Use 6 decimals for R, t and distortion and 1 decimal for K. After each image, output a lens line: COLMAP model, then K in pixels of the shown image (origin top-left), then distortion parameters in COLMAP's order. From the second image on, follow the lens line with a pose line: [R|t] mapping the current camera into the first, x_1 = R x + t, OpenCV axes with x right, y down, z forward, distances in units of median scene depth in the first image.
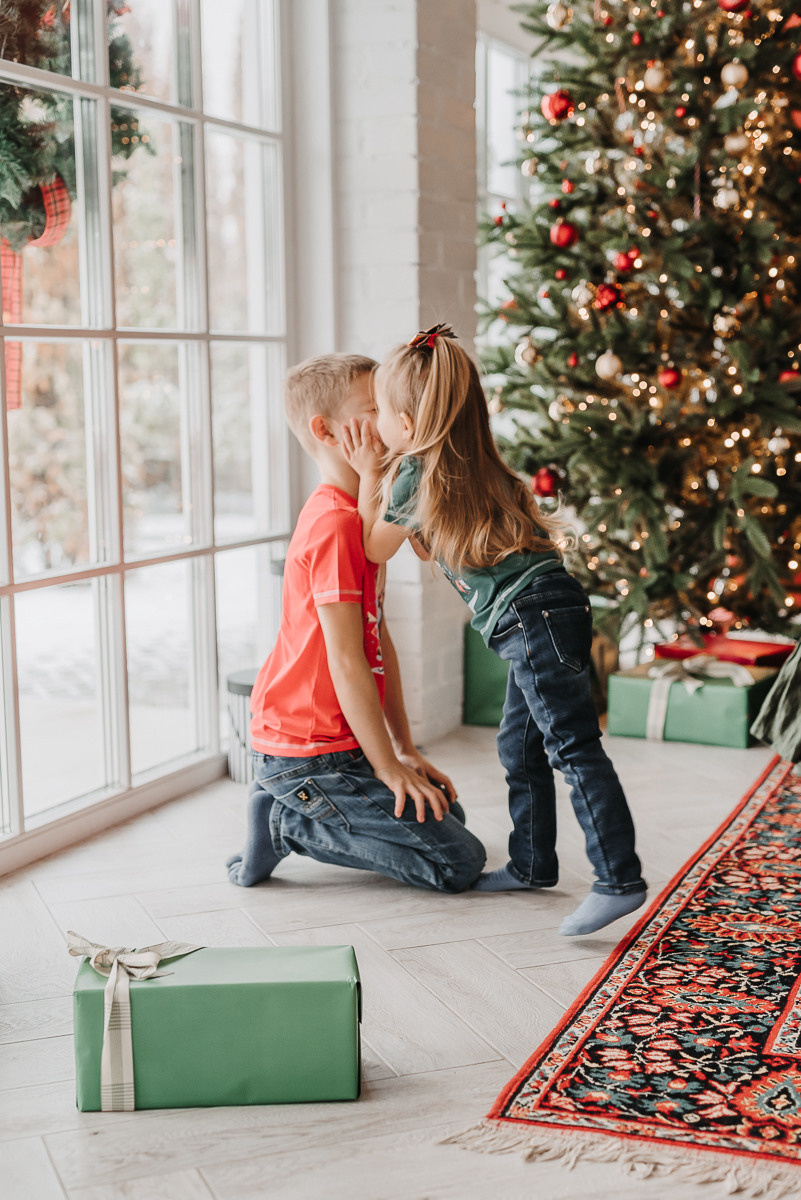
lens RADIAL K [[1732.8, 0, 400.5], [0, 1732.8, 614.1], [0, 0, 1]] dist [-0.002614, -0.040134]
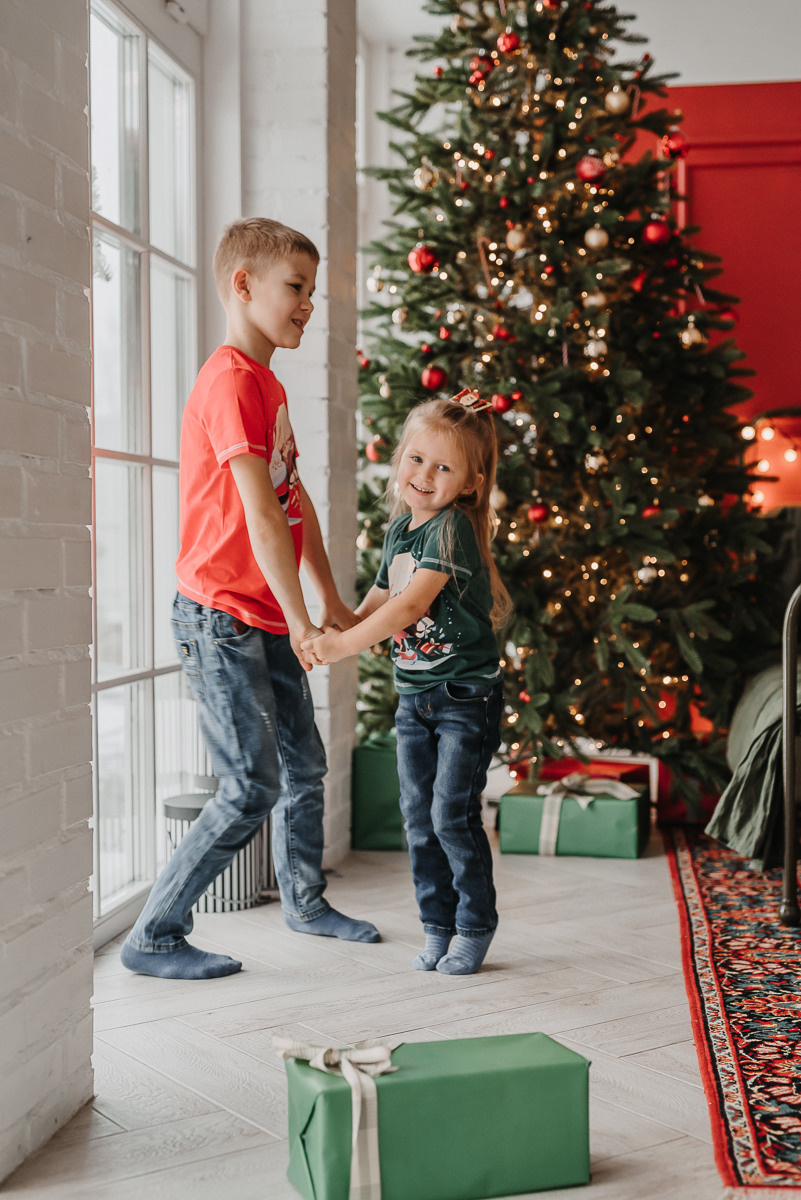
lens RADIAL K [[1682.2, 0, 404.8], [0, 1682.2, 596.1], [0, 0, 1]] dist [-0.010333, 0.010133]
pose [[0.967872, -0.000982, 0.251443, -0.234988], [0.028536, 0.993961, -0.105962, 0.027945], [-0.249820, 0.109733, 0.962054, 0.037970]]
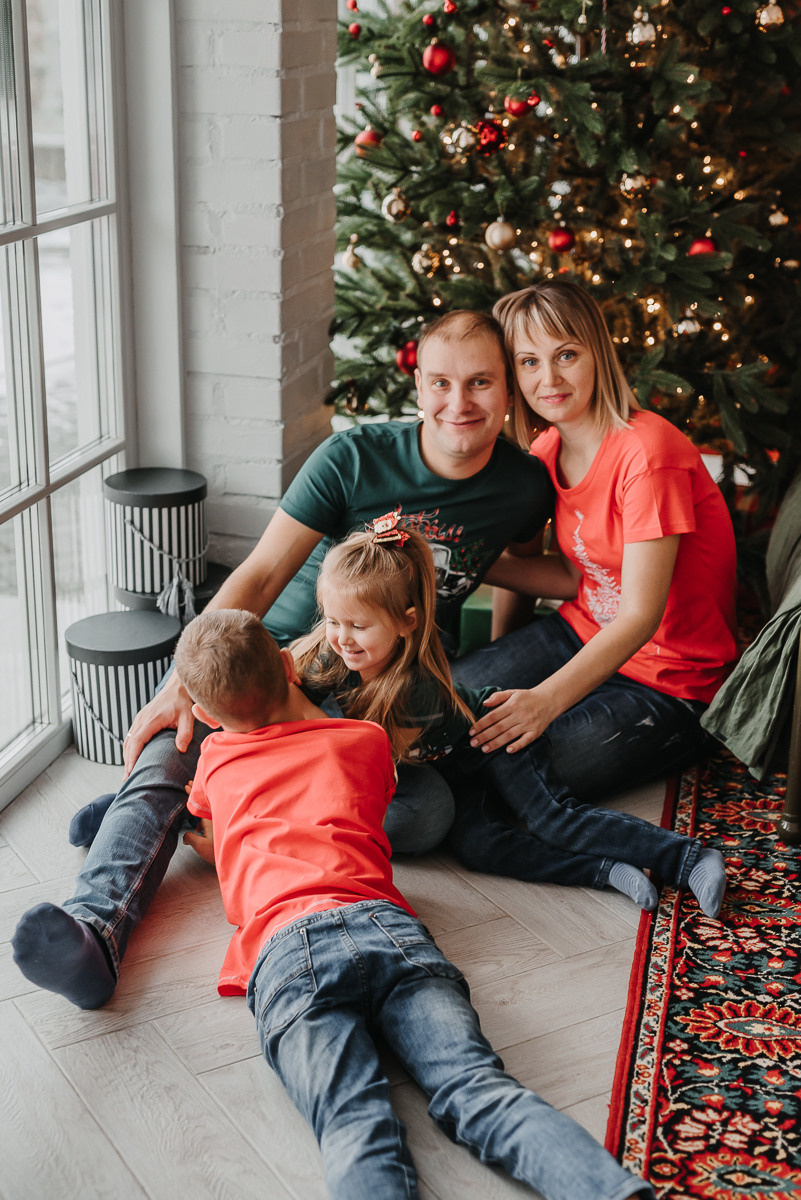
lens RADIAL K [[1768.5, 0, 404.5], [0, 1768.5, 602.8], [0, 0, 1]] dist [0.001714, -0.087718]
pose [[0.984601, -0.030458, 0.172144, -0.097368], [-0.004163, 0.980342, 0.197264, -0.168309], [-0.174768, -0.194943, 0.965118, 0.172557]]
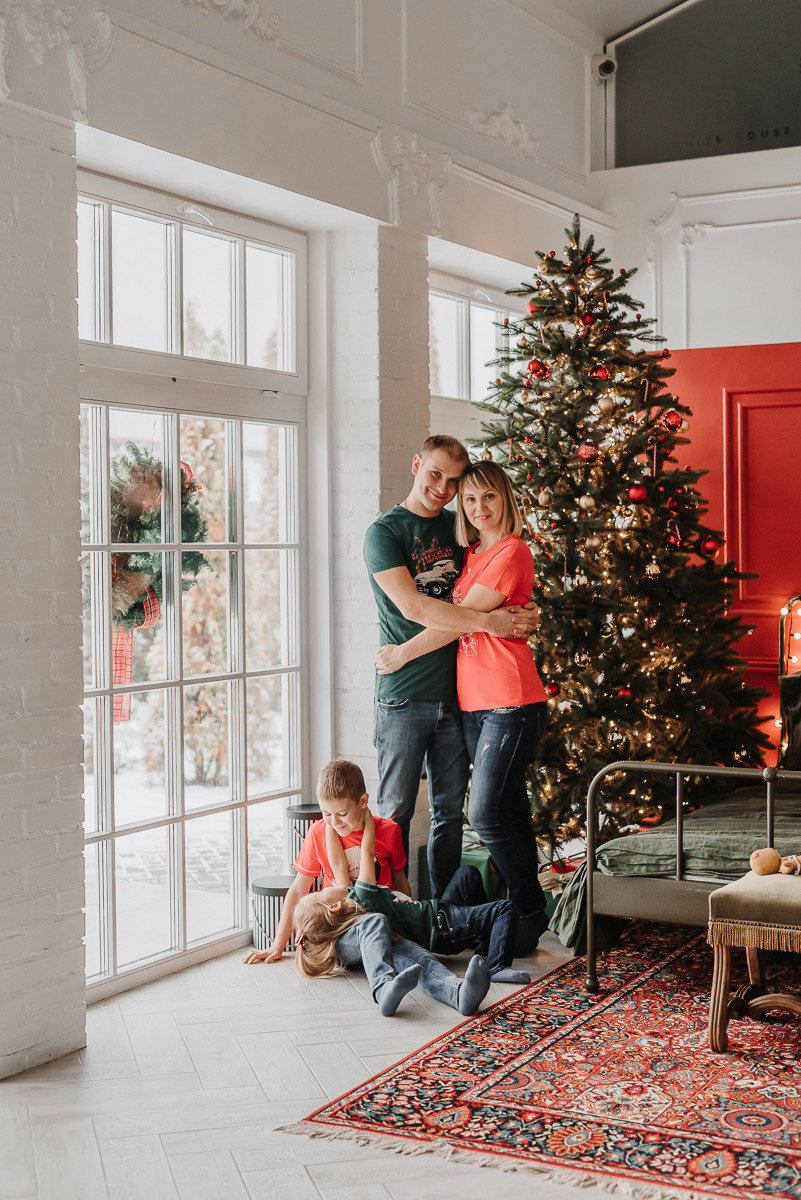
lens RADIAL K [[1682.2, 0, 404.8], [0, 1682.2, 596.1], [0, 0, 1]] dist [-0.010333, 0.010133]
pose [[0.993927, 0.006306, -0.109859, 0.239849], [-0.017866, 0.994358, -0.104557, -0.076709], [0.108580, 0.105884, 0.988433, -0.641810]]
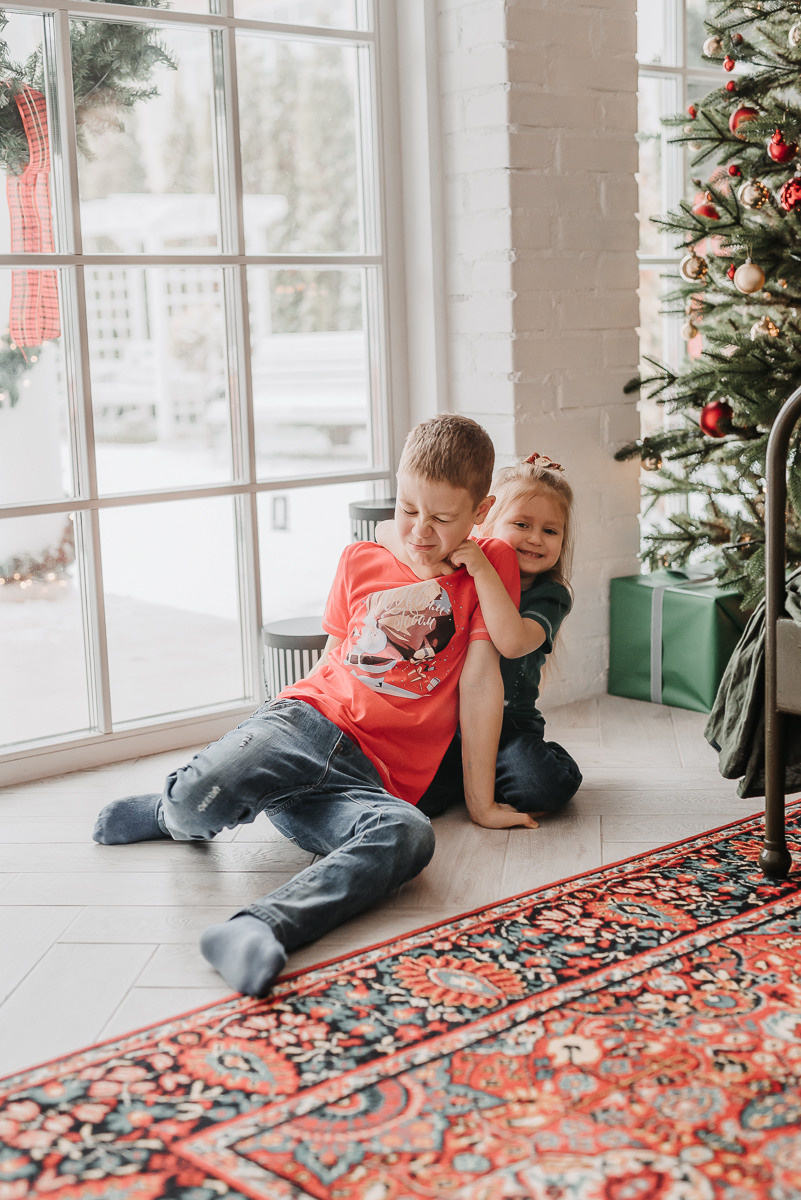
lens RADIAL K [[1682.2, 0, 404.8], [0, 1682.2, 596.1], [0, 0, 1]] dist [-0.010333, 0.010133]
pose [[0.890035, 0.052243, -0.452890, 0.425078], [-0.039083, 0.998499, 0.038375, -0.018748], [0.454214, -0.016455, 0.890740, 0.252304]]
